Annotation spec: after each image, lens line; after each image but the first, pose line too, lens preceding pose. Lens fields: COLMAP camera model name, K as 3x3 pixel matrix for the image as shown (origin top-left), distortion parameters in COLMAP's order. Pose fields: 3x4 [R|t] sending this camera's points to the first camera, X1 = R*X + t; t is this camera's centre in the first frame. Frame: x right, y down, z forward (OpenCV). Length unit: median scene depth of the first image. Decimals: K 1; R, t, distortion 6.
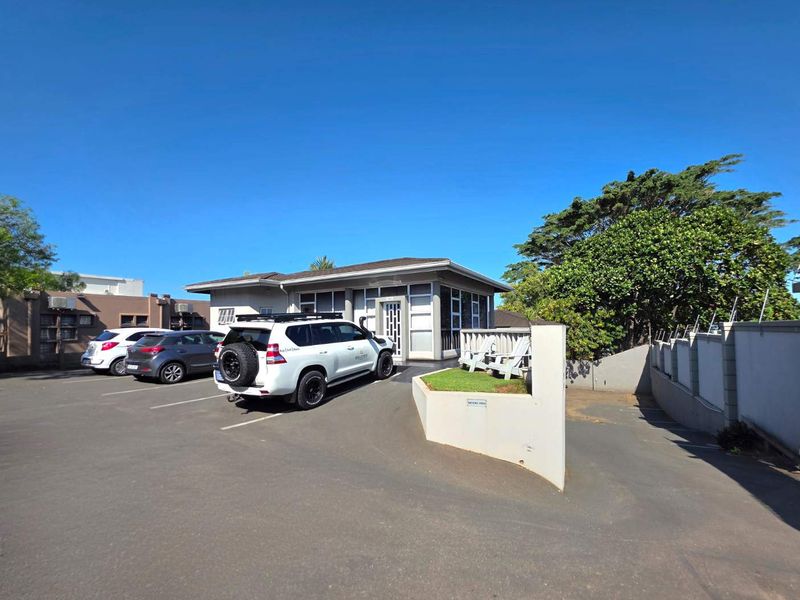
lens RADIAL K [[561.1, 0, 400.0], [0, 561.1, 300.0], [0, 0, 1]] dist [0.025550, -0.004594]
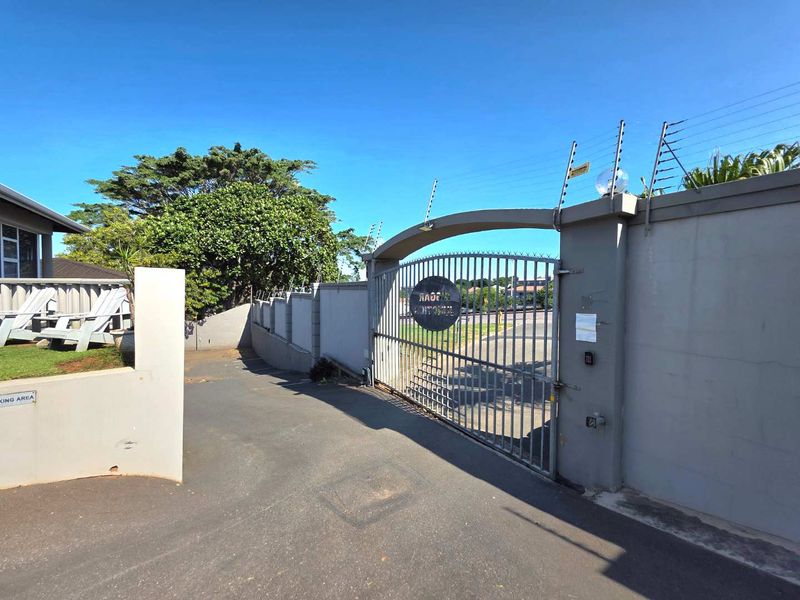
lens RADIAL K [[314.4, 0, 400.0], [0, 314.4, 300.0], [0, 0, 1]] dist [-0.002042, -0.000028]
pose [[0.526757, -0.001010, 0.850015, 0.062025], [-0.016833, 0.999791, 0.011620, 0.060320], [-0.849849, -0.020429, 0.526630, 0.413472]]
